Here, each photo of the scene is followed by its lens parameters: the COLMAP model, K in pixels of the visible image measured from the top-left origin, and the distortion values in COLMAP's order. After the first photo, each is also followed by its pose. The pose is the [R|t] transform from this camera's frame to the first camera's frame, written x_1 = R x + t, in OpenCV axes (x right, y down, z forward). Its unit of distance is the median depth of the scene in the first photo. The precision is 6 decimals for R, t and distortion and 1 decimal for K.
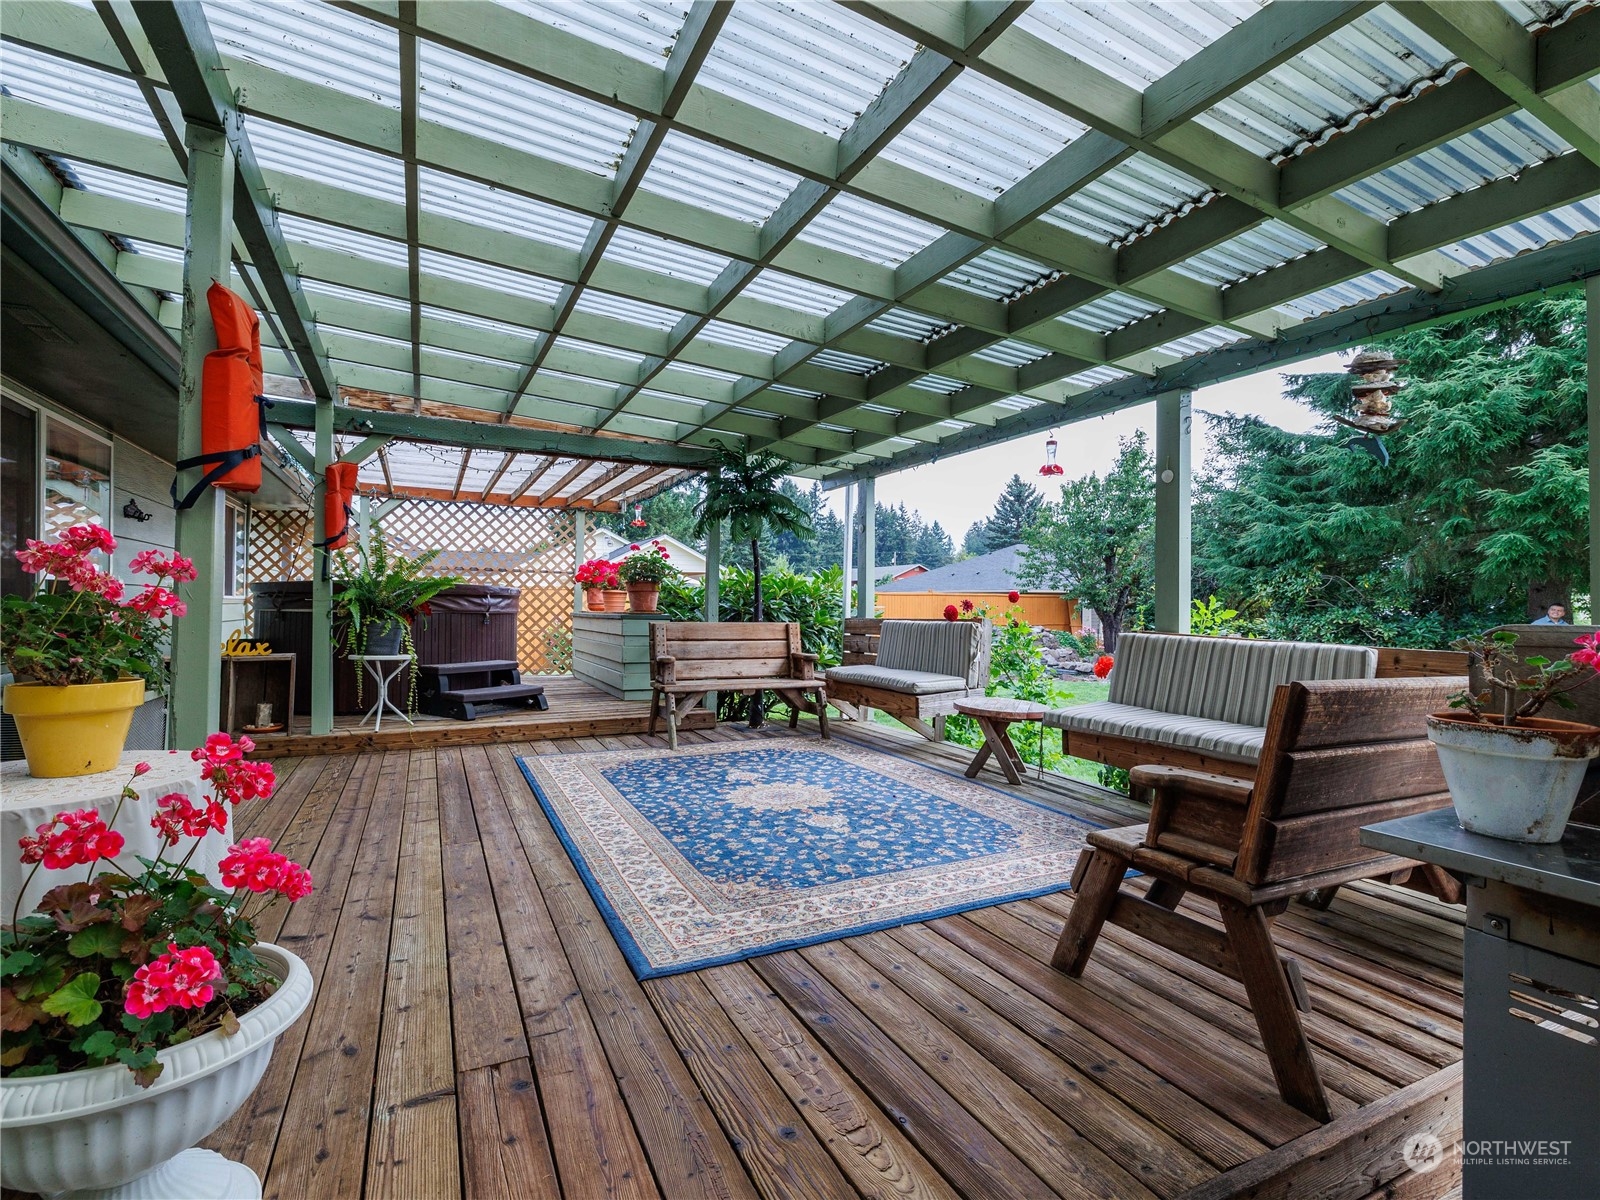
lens RADIAL K [[763.0, 0, 800.0], [0, 763.0, 600.0], [0, 0, 1]] dist [0.000266, -0.000454]
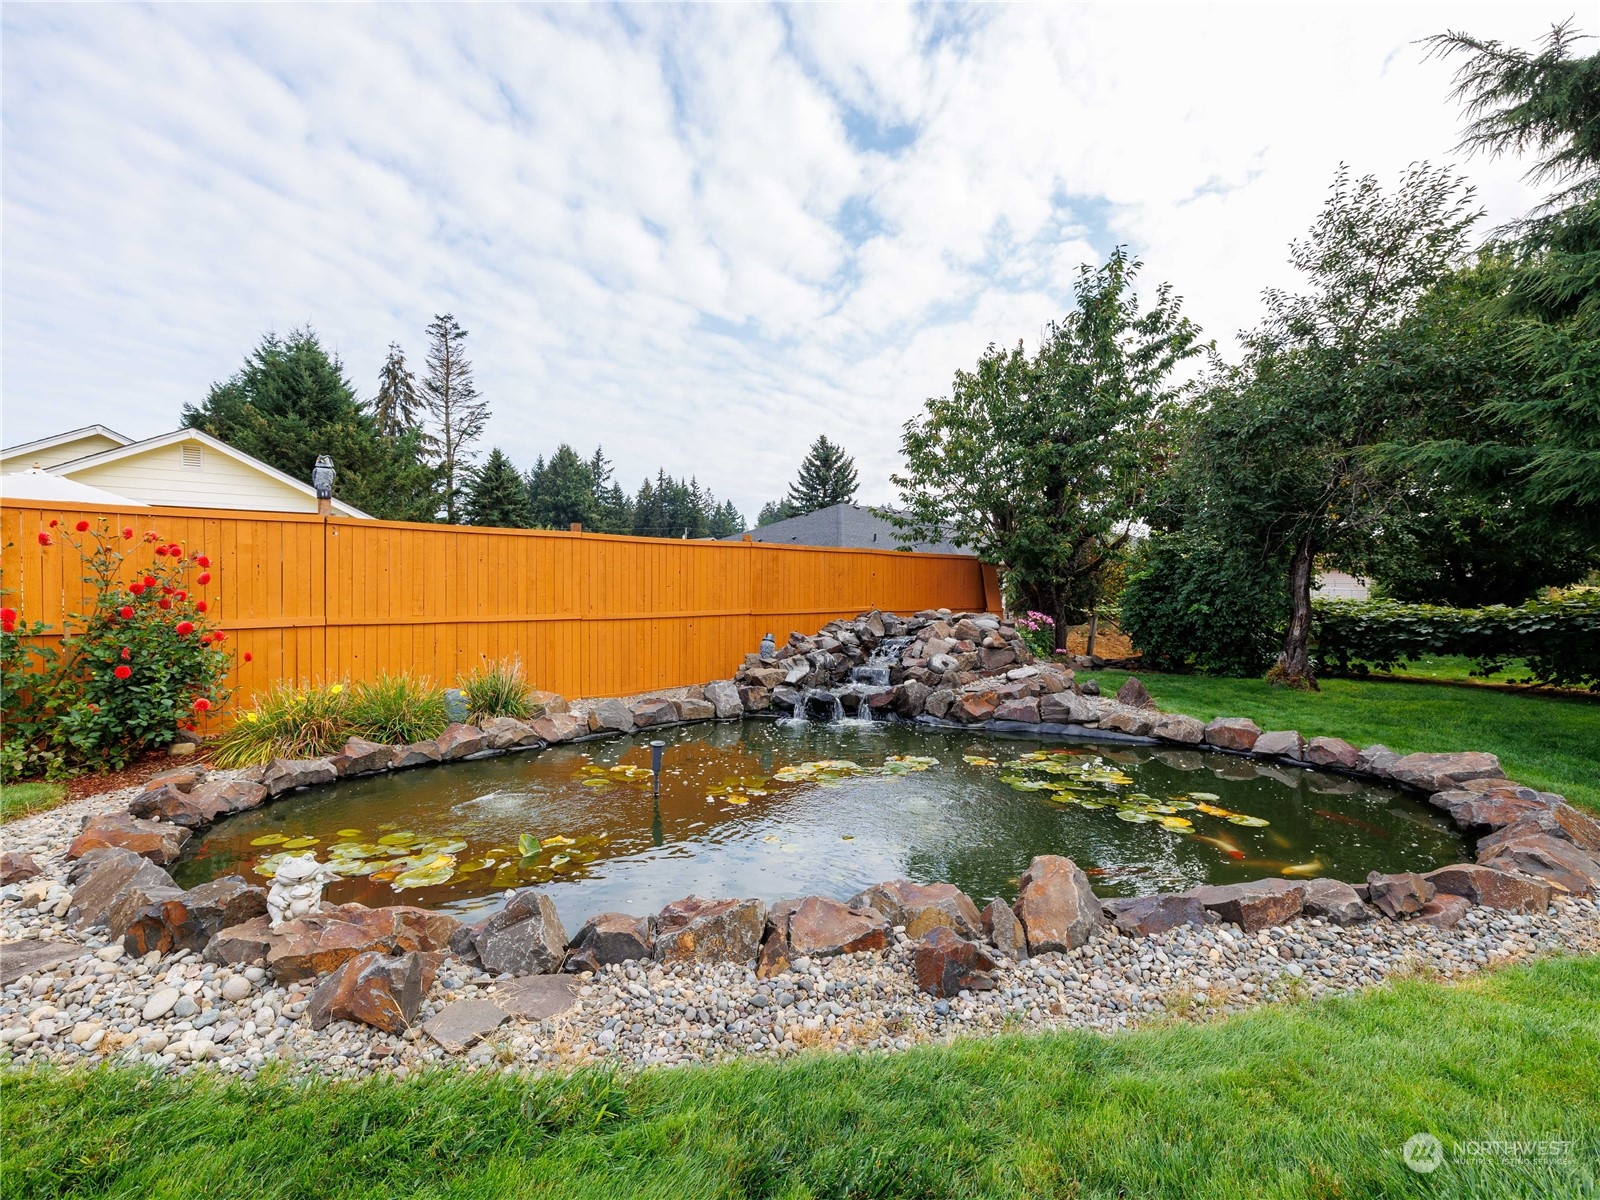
lens RADIAL K [[763.0, 0, 800.0], [0, 763.0, 600.0], [0, 0, 1]] dist [0.000266, -0.000454]
pose [[0.963777, -0.004678, 0.266667, 0.024411], [-0.001574, 0.999729, 0.023228, 0.003499], [-0.266703, -0.022807, 0.963509, 0.160161]]
